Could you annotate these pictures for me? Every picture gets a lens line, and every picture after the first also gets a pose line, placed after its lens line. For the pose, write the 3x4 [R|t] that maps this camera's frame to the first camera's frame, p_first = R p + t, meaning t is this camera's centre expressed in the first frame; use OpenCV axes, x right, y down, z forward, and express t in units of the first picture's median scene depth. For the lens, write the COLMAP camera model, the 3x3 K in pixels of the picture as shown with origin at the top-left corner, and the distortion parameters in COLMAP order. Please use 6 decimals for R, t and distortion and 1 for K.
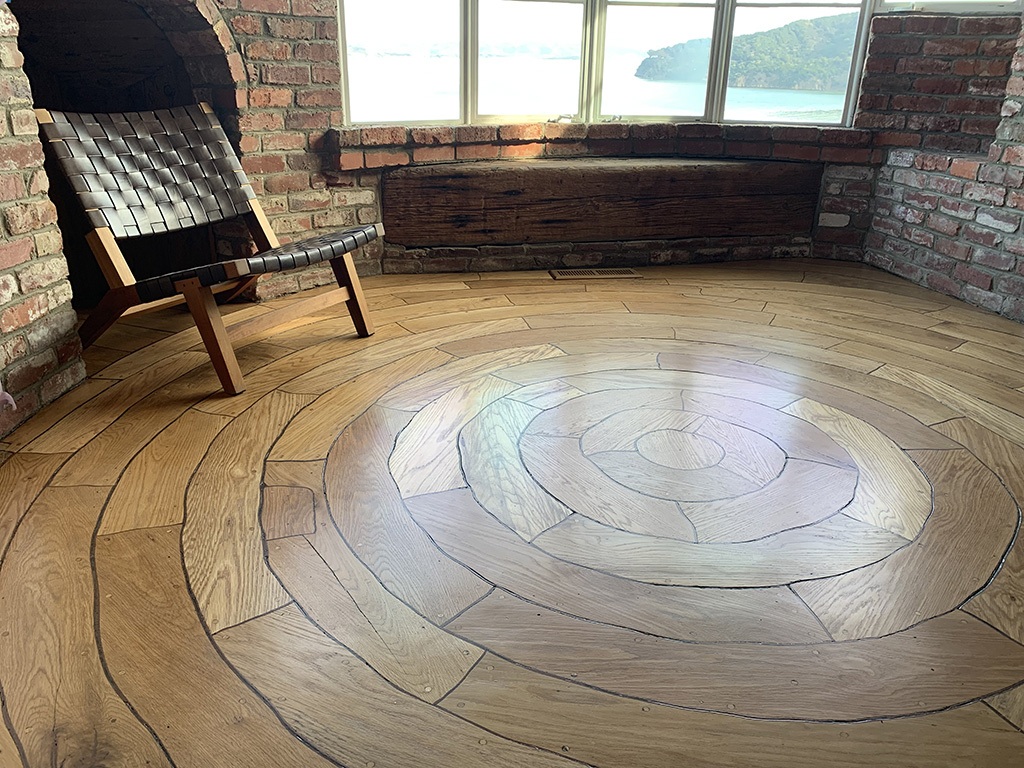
lens RADIAL K [[779.1, 0, 511.3], [0, 779.1, 385.4], [0, 0, 1]] dist [0.059001, -0.039005]
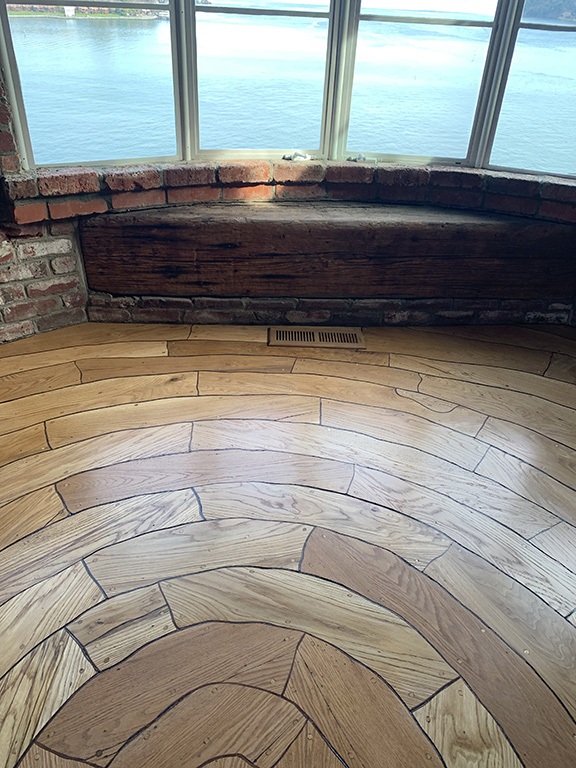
lens RADIAL K [[588.3, 0, 287.2], [0, 588.3, 381.7], [0, 0, 1]] dist [0.025235, -0.029229]
pose [[0.988791, 0.104240, -0.106898, 0.156864], [-0.082904, 0.978747, 0.187568, -0.224606], [0.124178, -0.176603, 0.976417, 0.315994]]
